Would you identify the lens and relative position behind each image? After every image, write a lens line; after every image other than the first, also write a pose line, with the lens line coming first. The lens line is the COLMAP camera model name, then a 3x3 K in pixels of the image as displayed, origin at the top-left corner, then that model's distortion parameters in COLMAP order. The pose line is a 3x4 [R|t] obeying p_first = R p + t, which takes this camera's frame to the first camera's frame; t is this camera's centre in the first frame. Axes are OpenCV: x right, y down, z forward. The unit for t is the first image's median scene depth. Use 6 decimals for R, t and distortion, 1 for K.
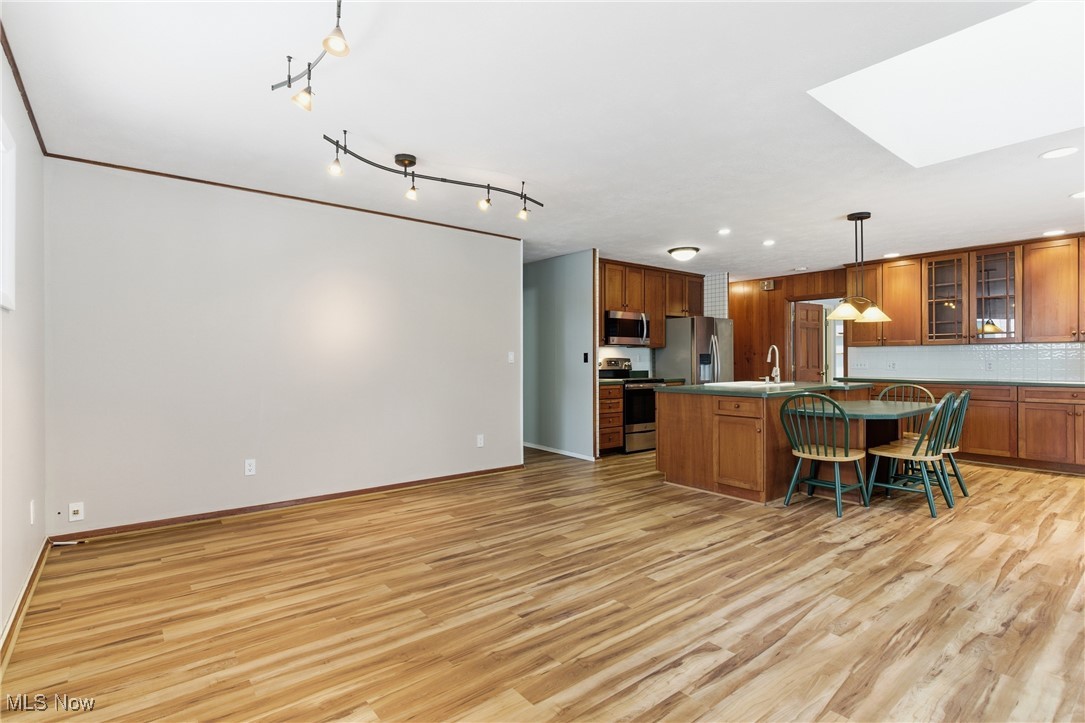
lens RADIAL K [[521.3, 0, 537.0], [0, 521.3, 361.6], [0, 0, 1]] dist [0.000243, -0.000145]
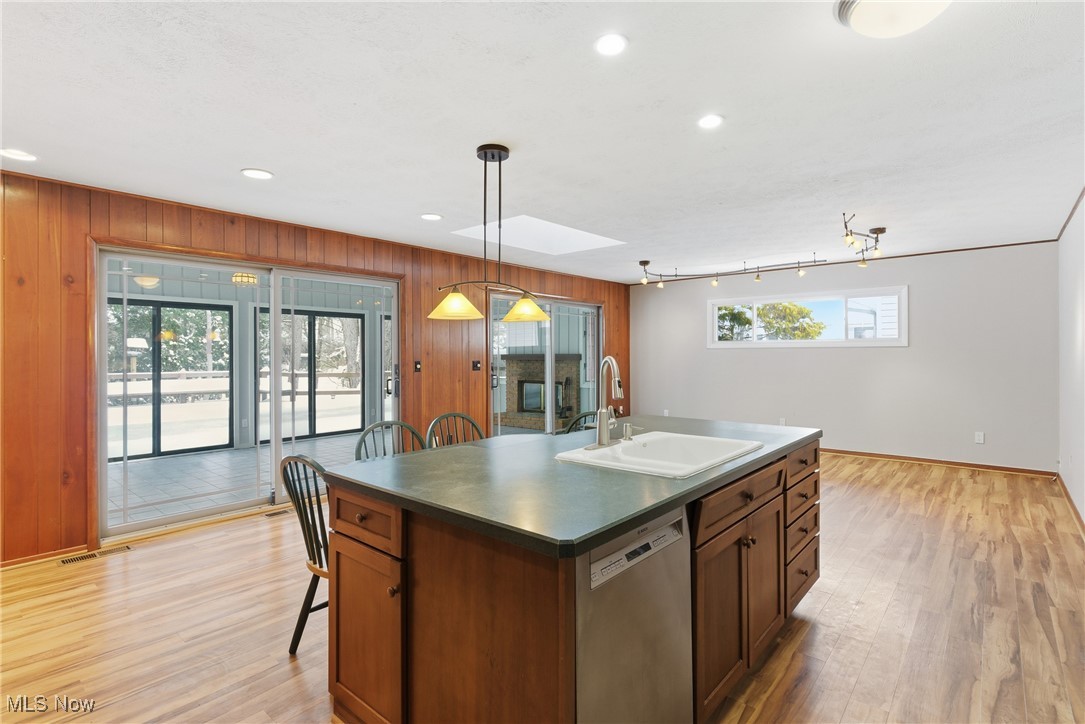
lens RADIAL K [[521.3, 0, 535.4], [0, 521.3, 358.4], [0, 0, 1]] dist [0.000243, -0.000145]
pose [[-0.985179, 0.009459, -0.171267, 1.157284], [0.007601, 0.999905, 0.011498, -0.066956], [0.171359, 0.010026, -0.985158, 2.790686]]
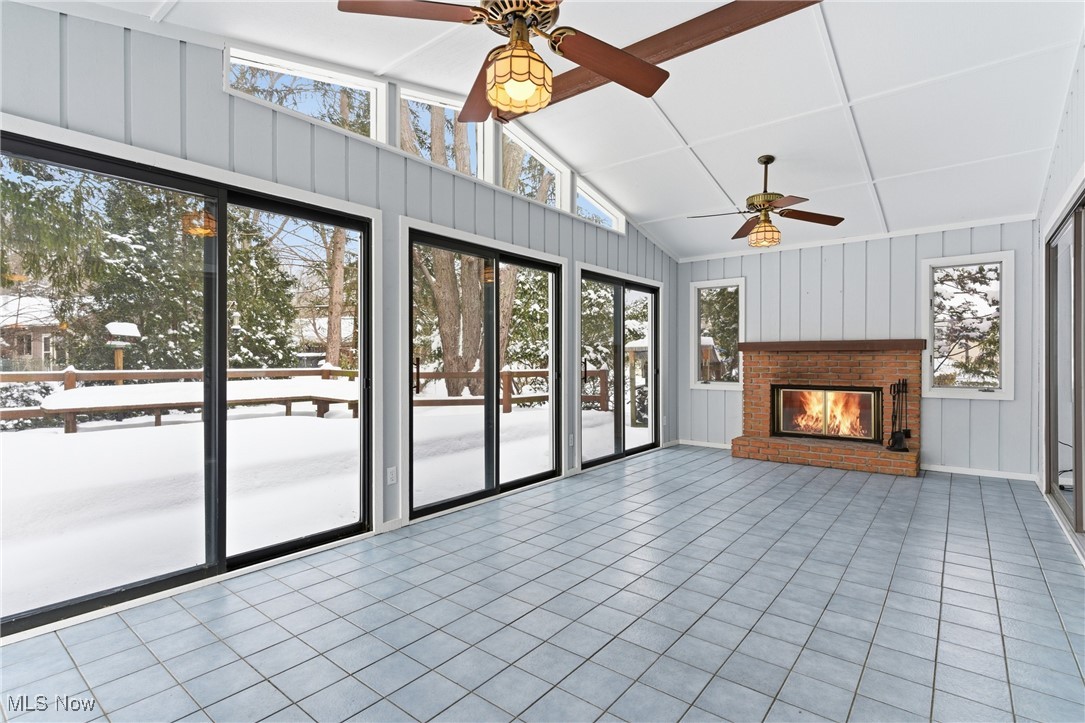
lens RADIAL K [[521.3, 0, 536.8], [0, 521.3, 357.5], [0, 0, 1]] dist [0.000243, -0.000145]
pose [[-0.978540, 0.003296, -0.206032, 2.144284], [0.002826, 0.999993, 0.002572, 0.007047], [0.206039, 0.001935, -0.978542, 1.085649]]
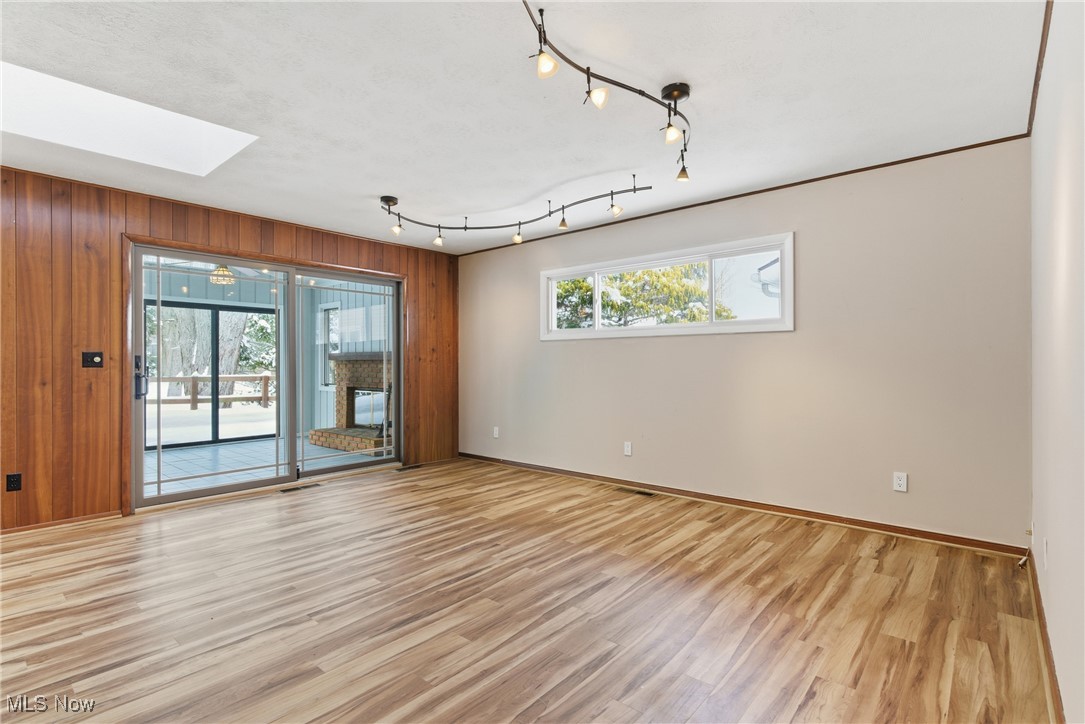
lens RADIAL K [[521.3, 0, 534.5], [0, 521.3, 365.3], [0, 0, 1]] dist [0.000243, -0.000145]
pose [[-0.984830, 0.006070, -0.173418, 0.098754], [0.004732, 0.999956, 0.008133, -0.001459], [0.173459, 0.007189, -0.984815, 2.094294]]
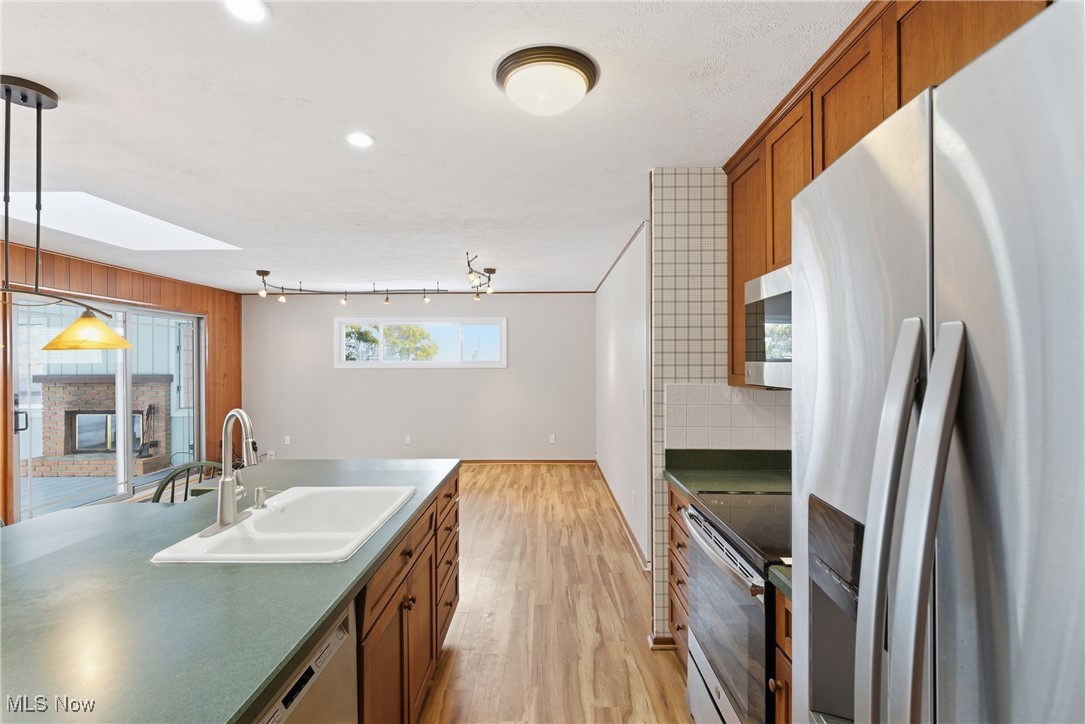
lens RADIAL K [[521.3, 0, 536.7], [0, 521.3, 363.7], [0, 0, 1]] dist [0.000243, -0.000145]
pose [[-0.639455, 0.007202, -0.768794, 1.155987], [0.005103, 0.999974, 0.005124, -0.113915], [0.768811, -0.000646, -0.639475, 2.691064]]
